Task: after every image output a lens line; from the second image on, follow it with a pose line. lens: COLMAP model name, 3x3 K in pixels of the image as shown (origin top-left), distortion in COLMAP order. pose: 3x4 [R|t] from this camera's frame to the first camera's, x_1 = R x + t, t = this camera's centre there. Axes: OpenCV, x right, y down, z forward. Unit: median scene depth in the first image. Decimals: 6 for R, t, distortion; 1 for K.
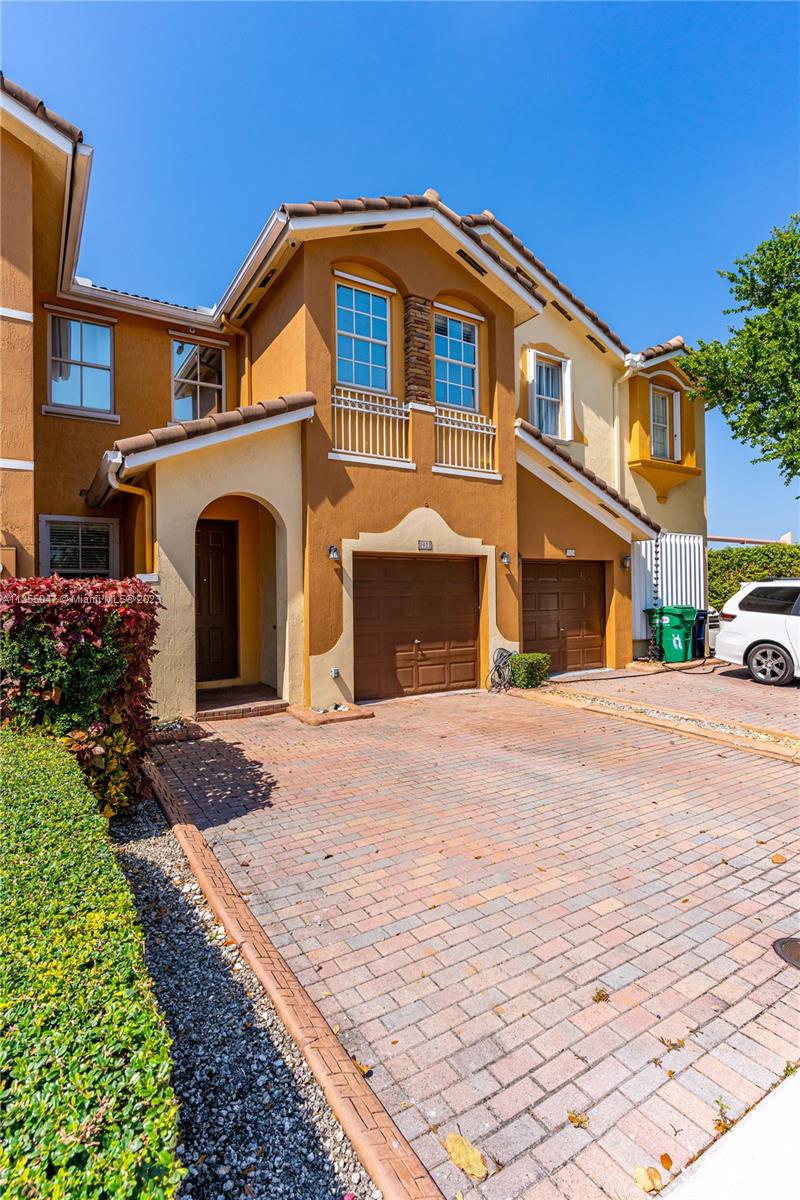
lens RADIAL K [[587.0, 0, 401.6], [0, 587.0, 596.2], [0, 0, 1]] dist [-0.001885, -0.000003]
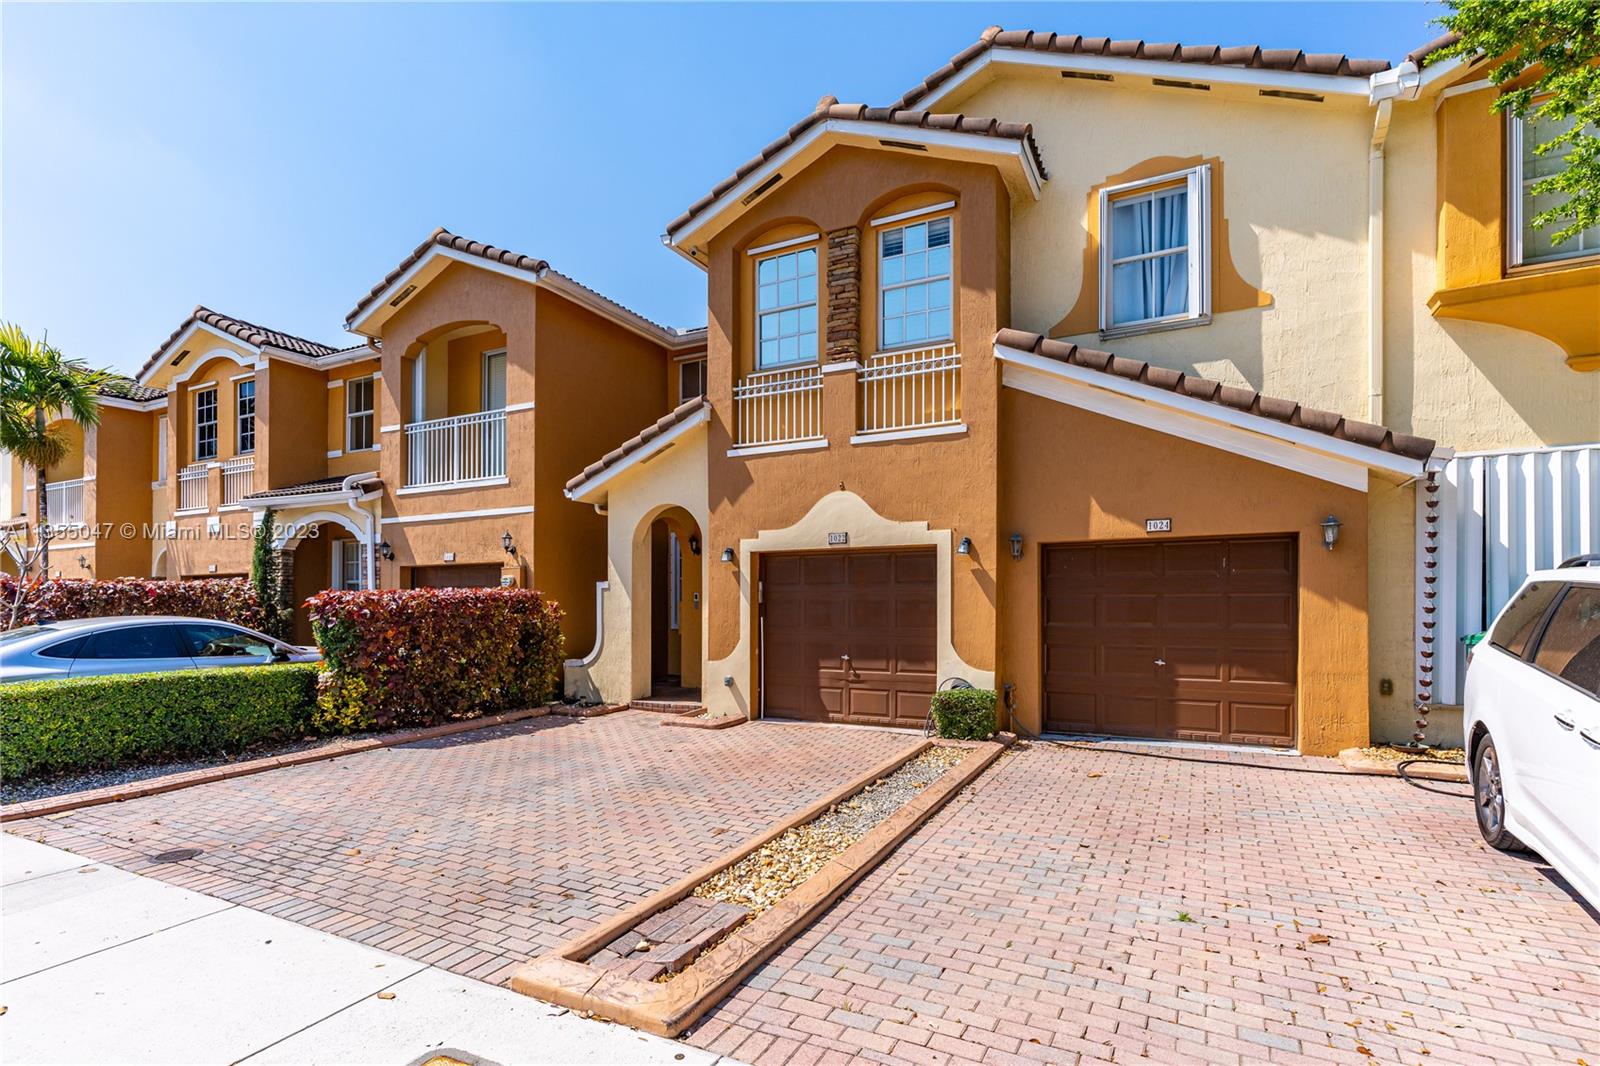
lens RADIAL K [[758.6, 0, 799.1], [0, 758.6, 597.2], [0, 0, 1]] dist [0.000406, -0.000616]
pose [[0.518483, 0.005994, -0.855067, 0.885616], [-0.000202, 0.999976, 0.006887, -0.012852], [0.855088, -0.003399, 0.518472, 0.408150]]
